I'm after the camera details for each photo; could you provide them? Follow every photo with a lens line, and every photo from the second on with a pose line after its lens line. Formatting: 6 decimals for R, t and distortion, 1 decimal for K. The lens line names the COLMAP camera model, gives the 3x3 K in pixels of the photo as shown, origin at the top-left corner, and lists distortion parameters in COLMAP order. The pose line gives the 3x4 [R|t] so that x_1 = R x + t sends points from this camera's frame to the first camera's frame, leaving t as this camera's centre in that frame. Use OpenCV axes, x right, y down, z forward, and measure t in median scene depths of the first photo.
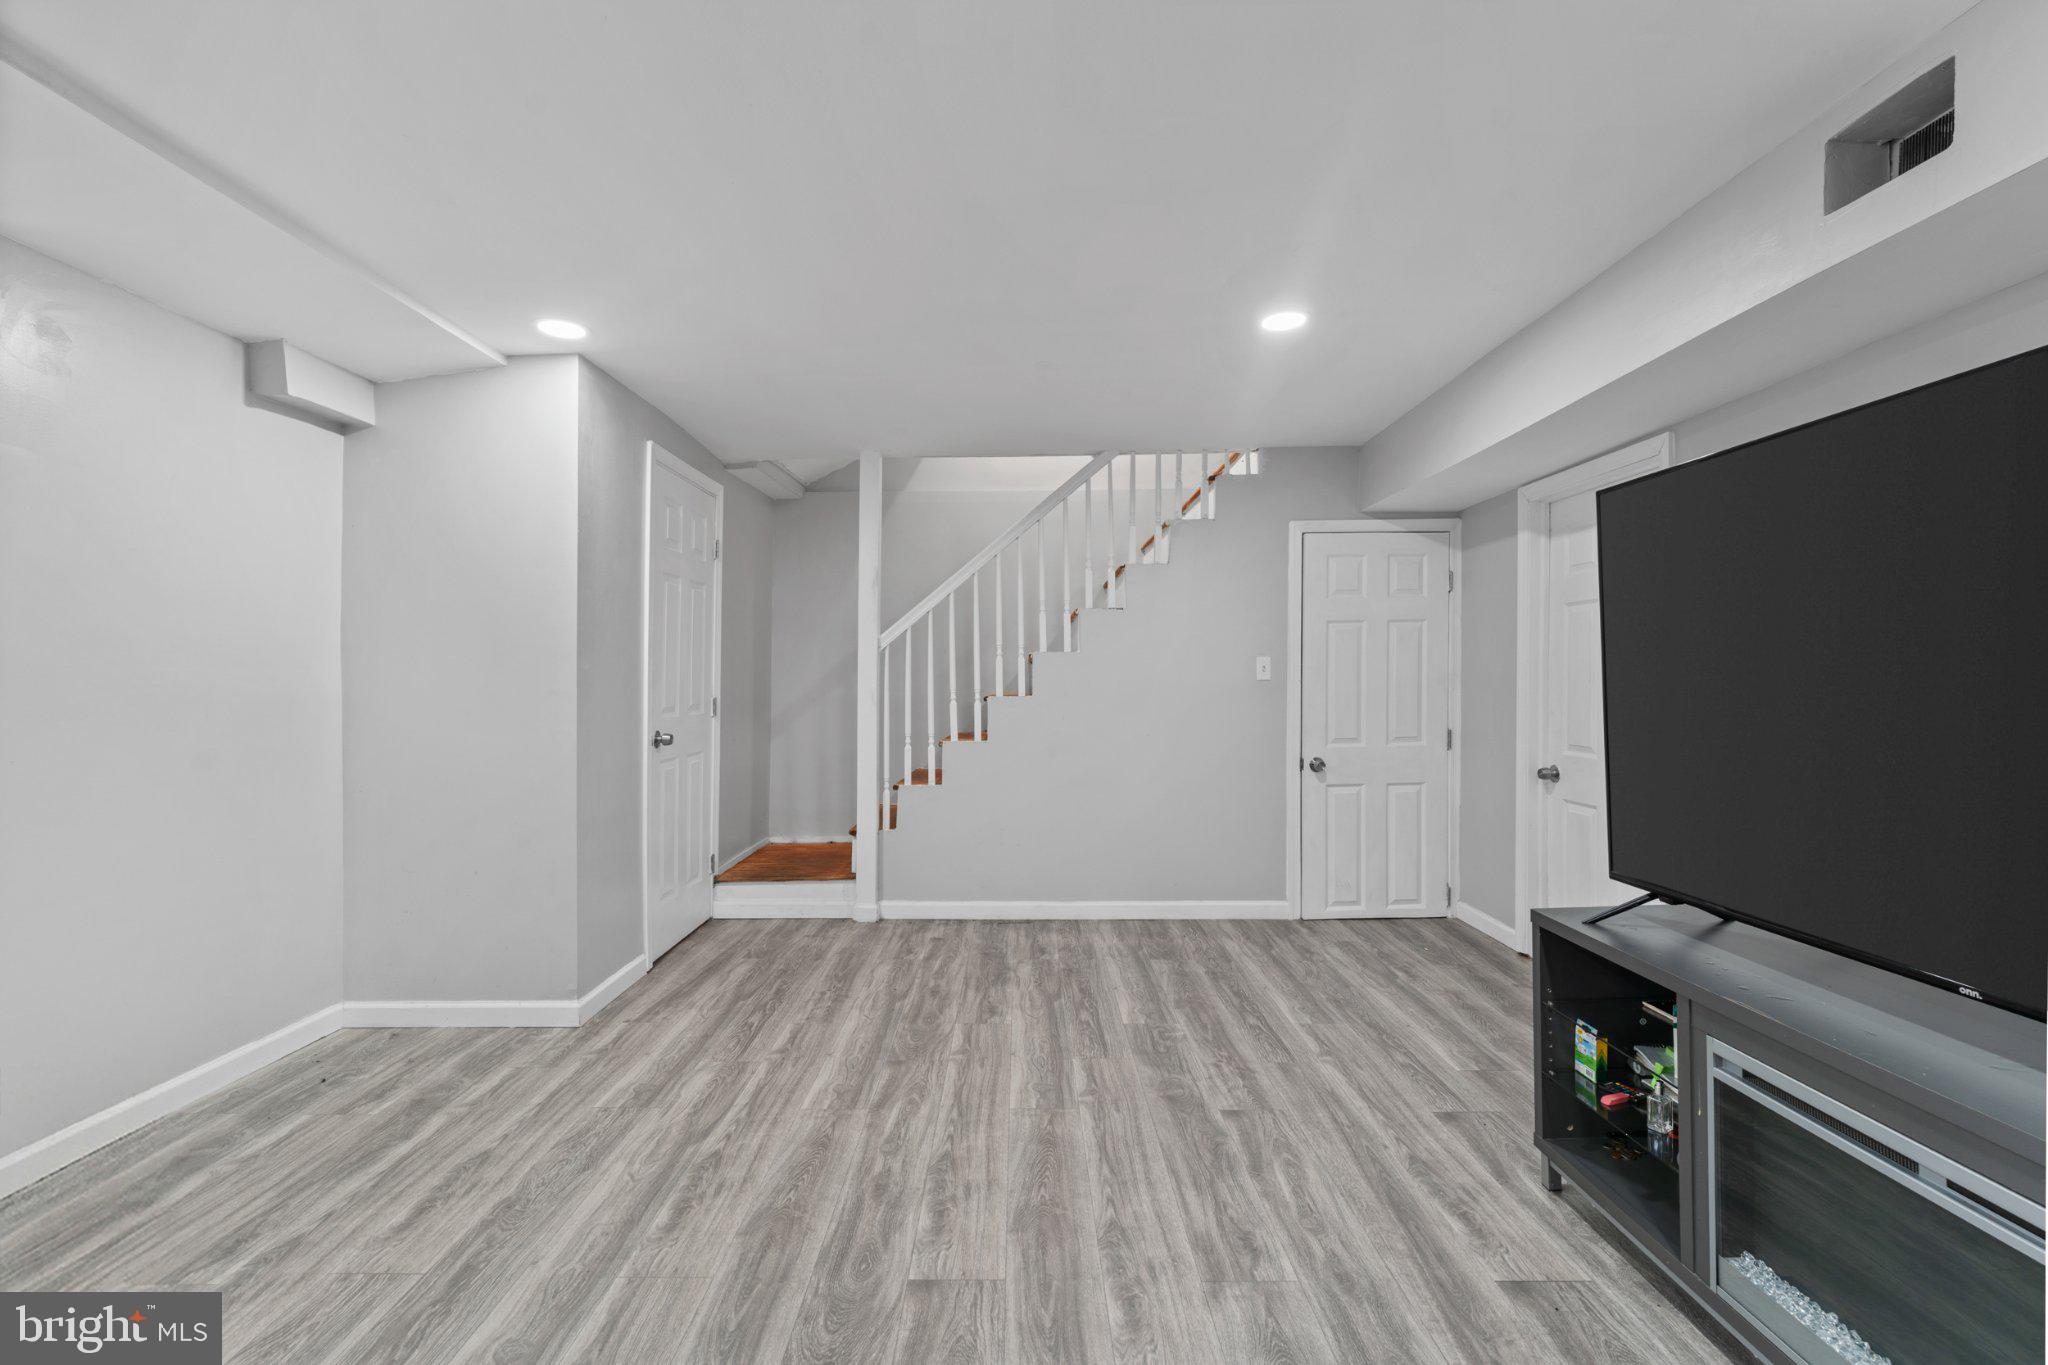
lens RADIAL K [[878.6, 0, 1022.0], [0, 878.6, 679.7], [0, 0, 1]] dist [0.033281, -0.000054]
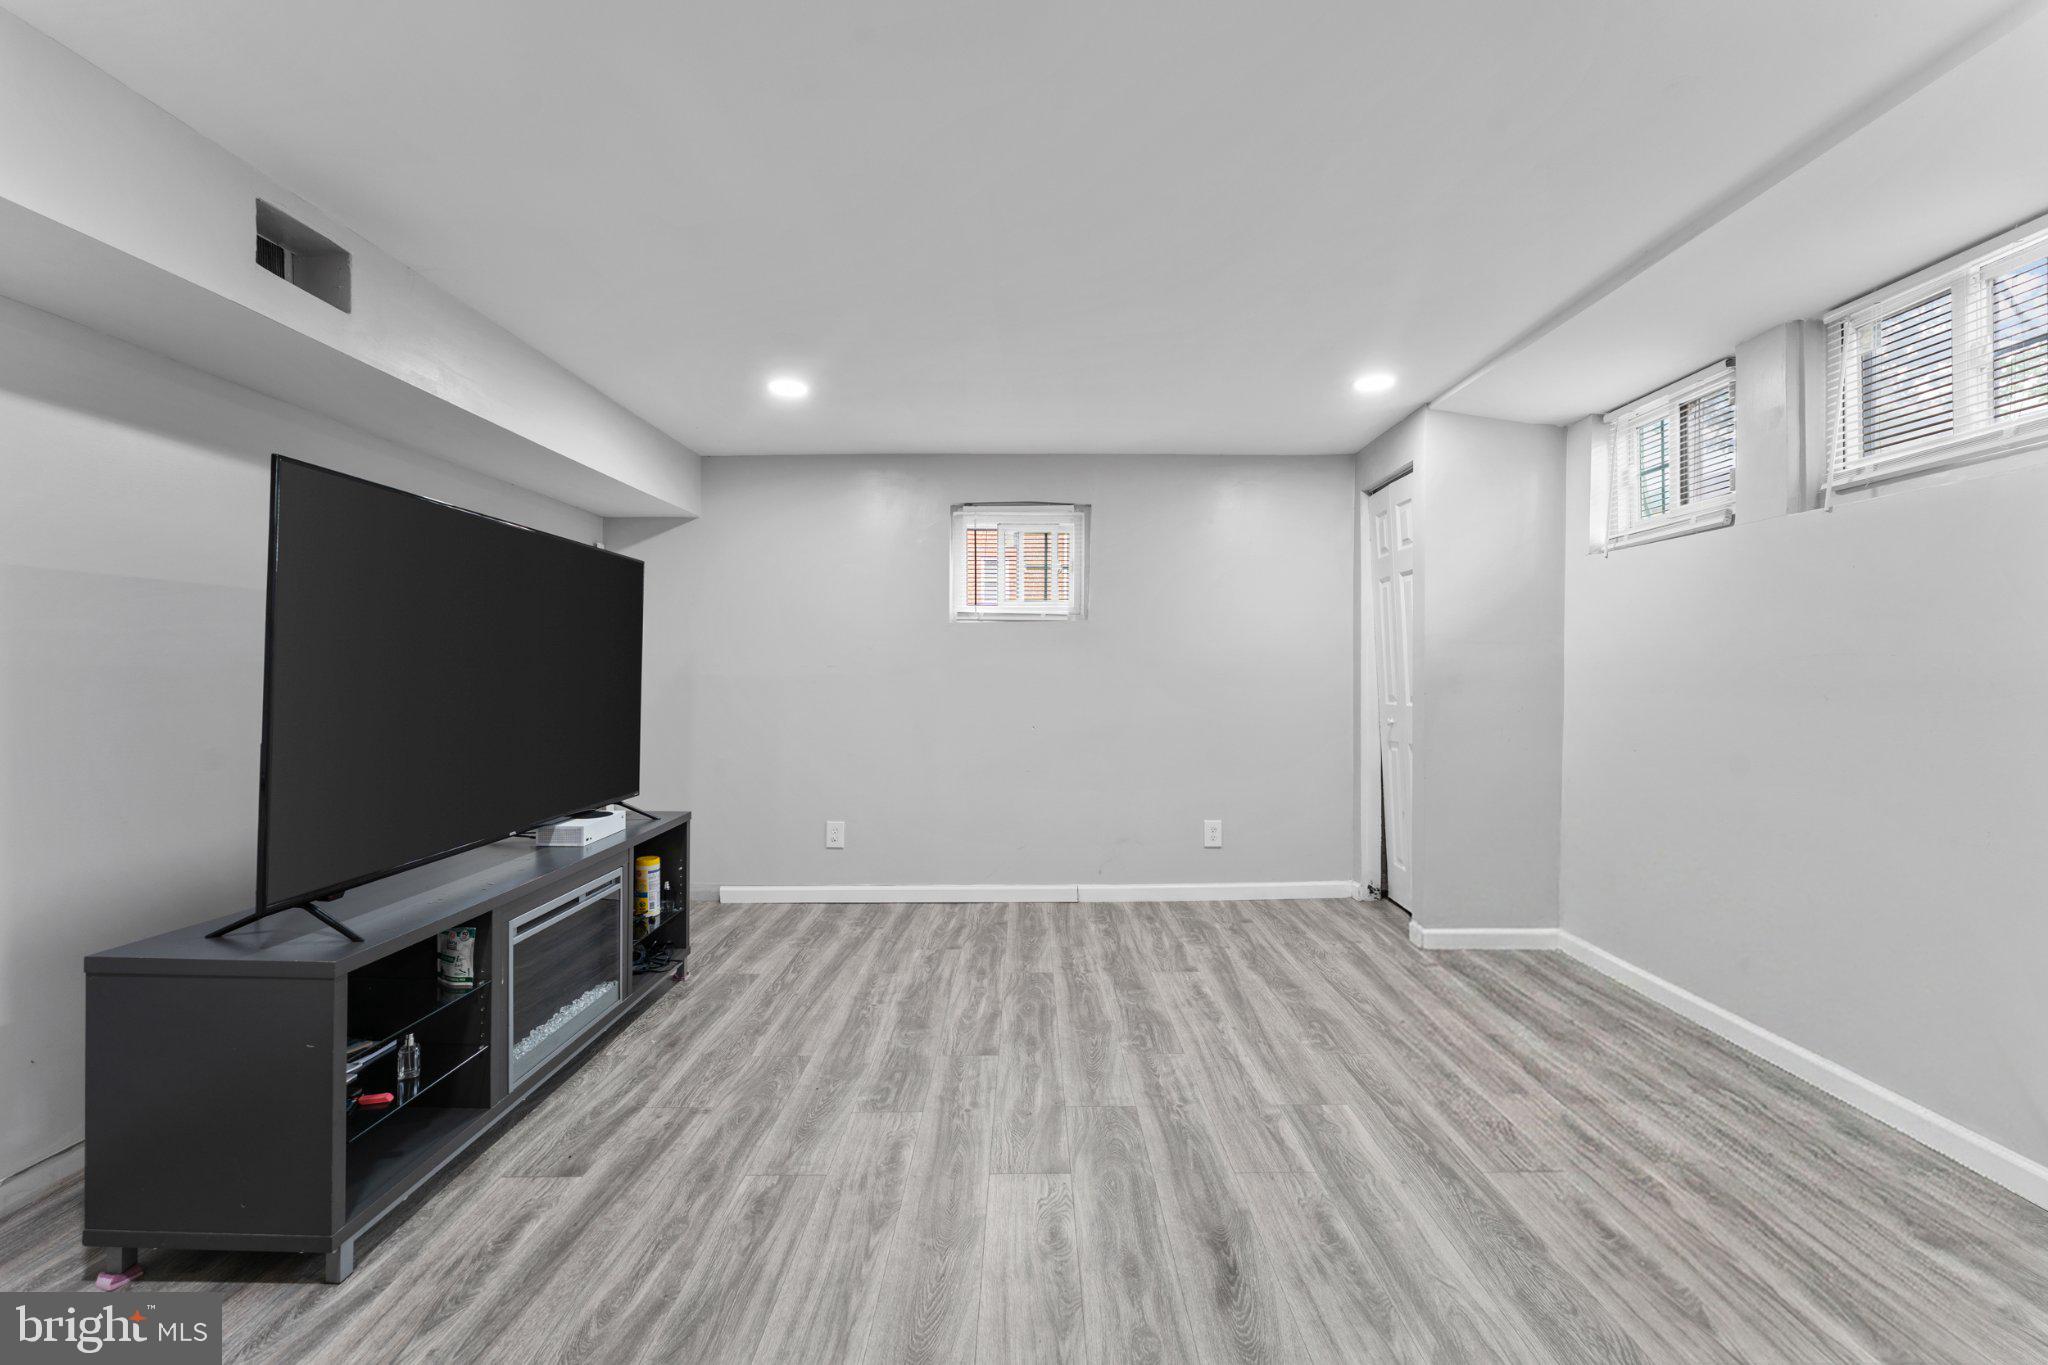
lens RADIAL K [[824.3, 0, 1022.5], [0, 824.3, 674.2], [0, 0, 1]] dist [0.006180, -0.000739]
pose [[-0.999903, 0.009823, 0.009878, -0.073658], [0.009813, 0.999951, -0.001080, 0.003222], [-0.009889, -0.000982, -0.999951, 1.926550]]
